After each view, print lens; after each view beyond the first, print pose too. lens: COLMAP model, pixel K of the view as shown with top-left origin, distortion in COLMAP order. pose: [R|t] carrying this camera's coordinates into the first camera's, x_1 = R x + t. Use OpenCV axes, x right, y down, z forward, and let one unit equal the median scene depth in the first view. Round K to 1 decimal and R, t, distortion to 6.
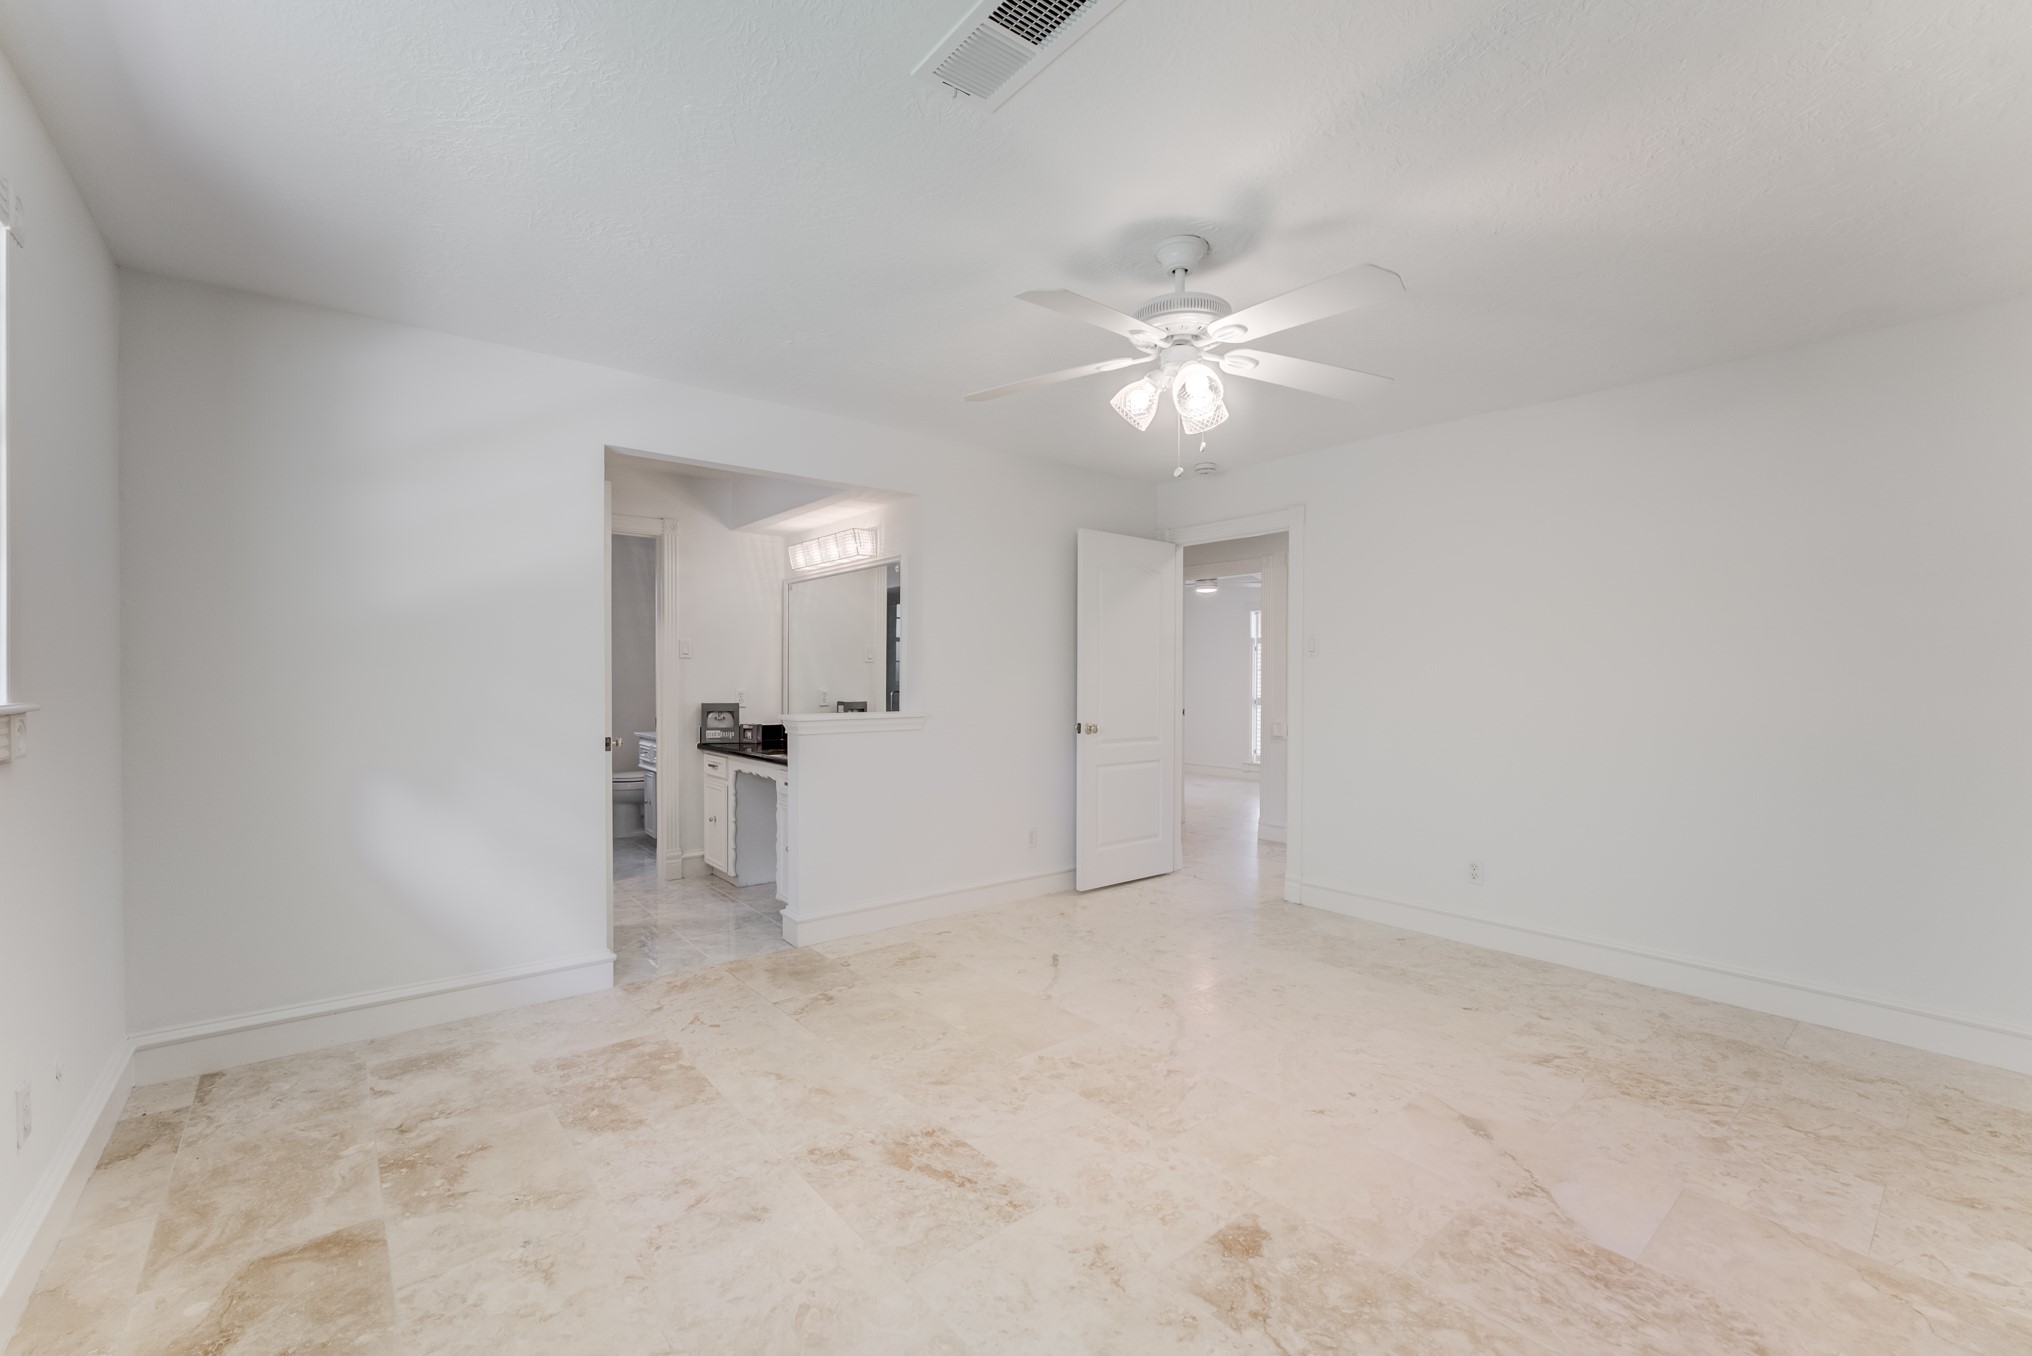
lens RADIAL K [[809.1, 0, 1015.3], [0, 809.1, 681.1], [0, 0, 1]] dist [-0.011999, 0.002103]
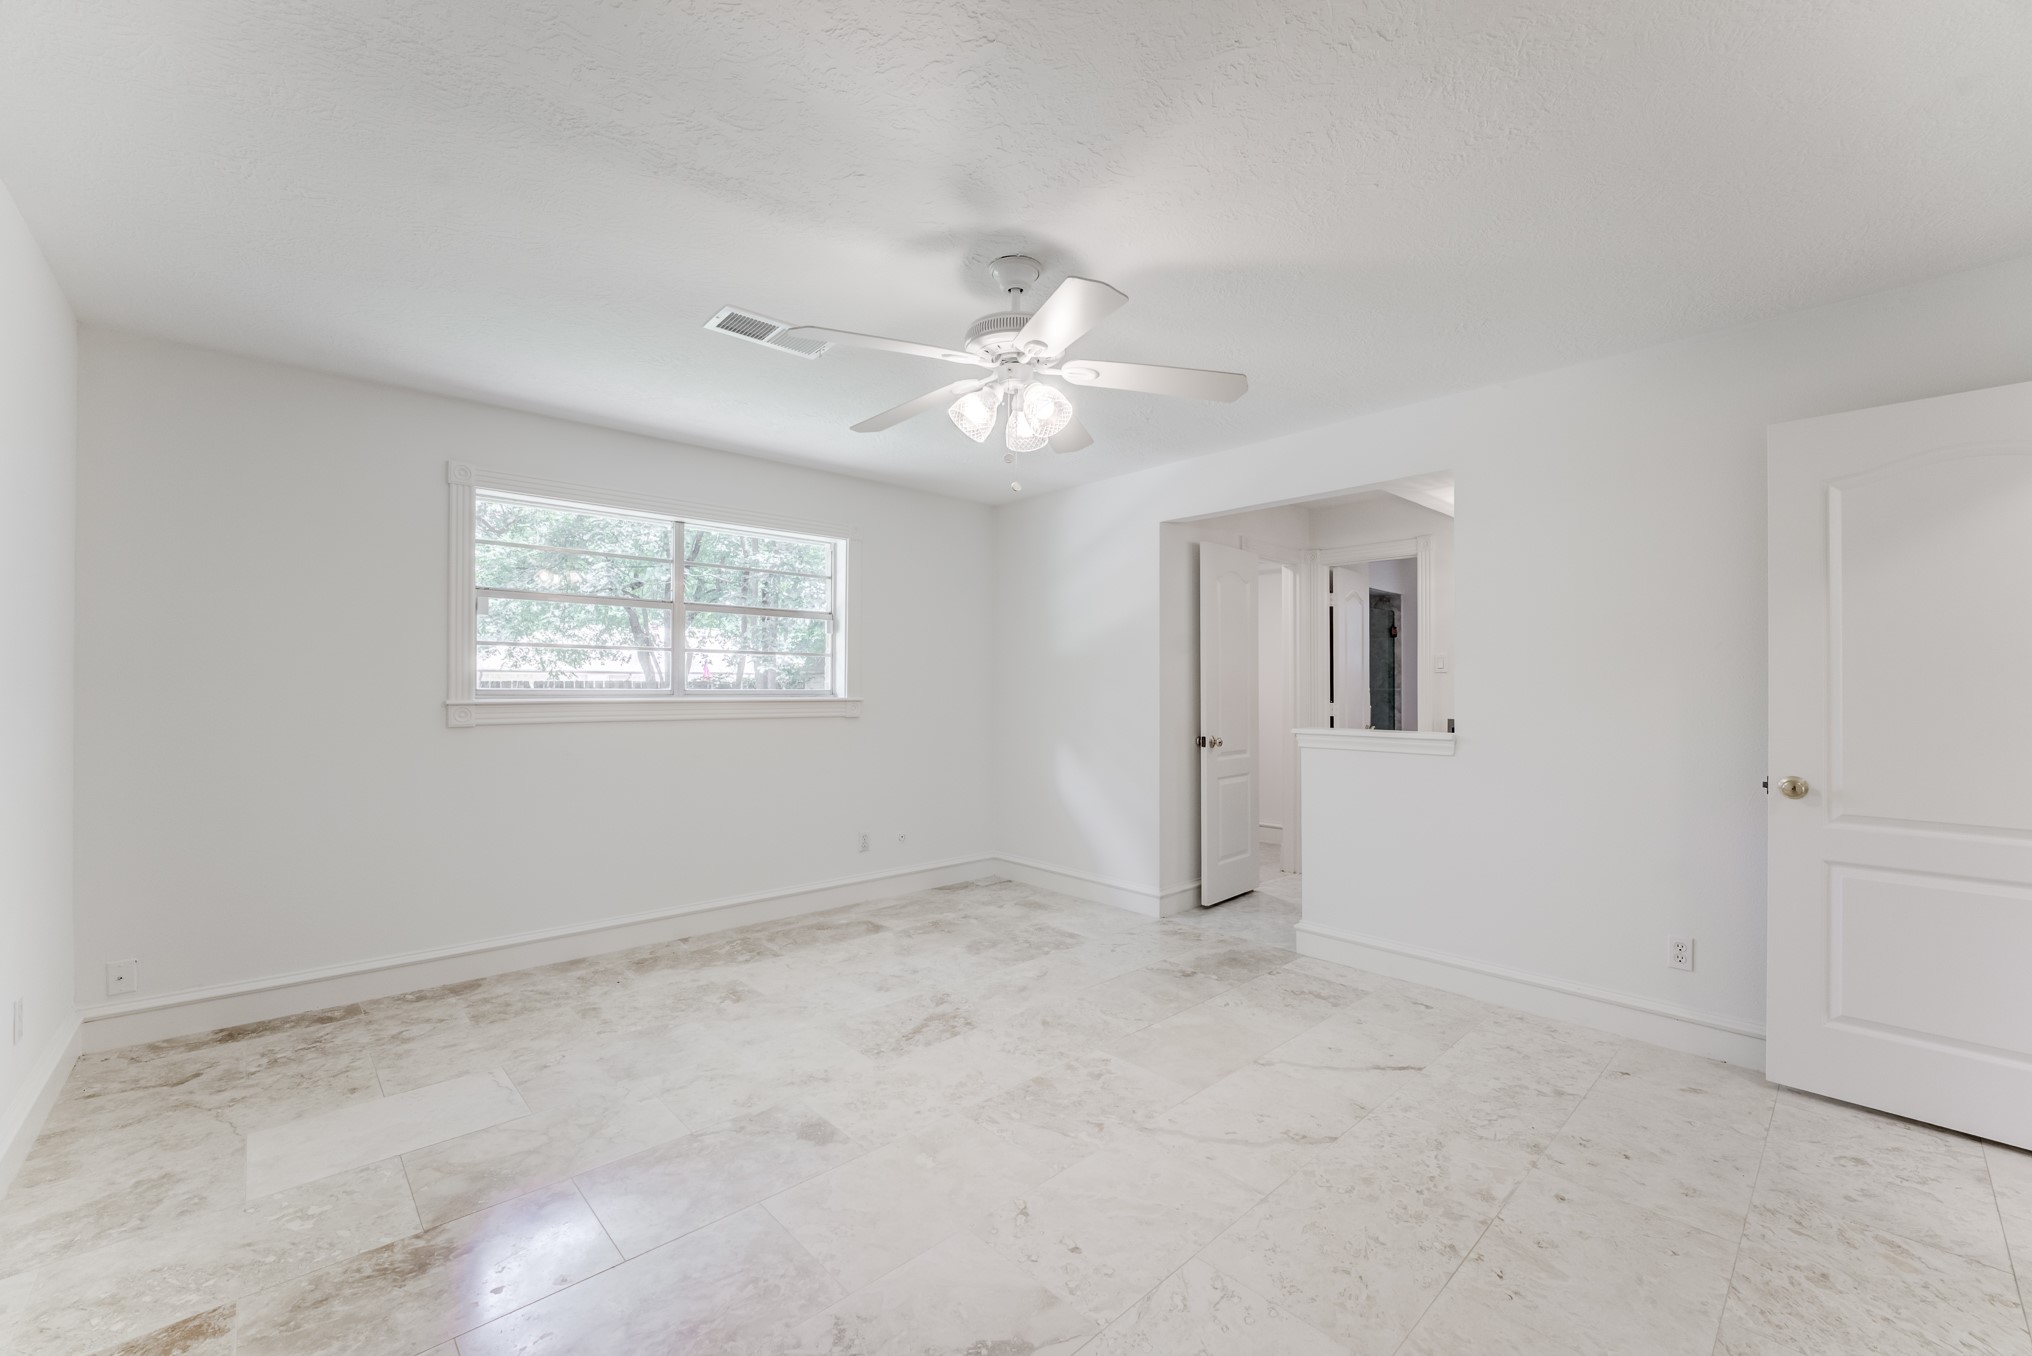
lens RADIAL K [[809.1, 0, 1017.3], [0, 809.1, 680.9], [0, 0, 1]] dist [-0.011999, 0.002103]
pose [[0.087185, -0.012722, -0.996111, 1.170272], [-0.009897, 0.999858, -0.013636, 0.000978], [0.996143, 0.011047, 0.087046, 0.886790]]
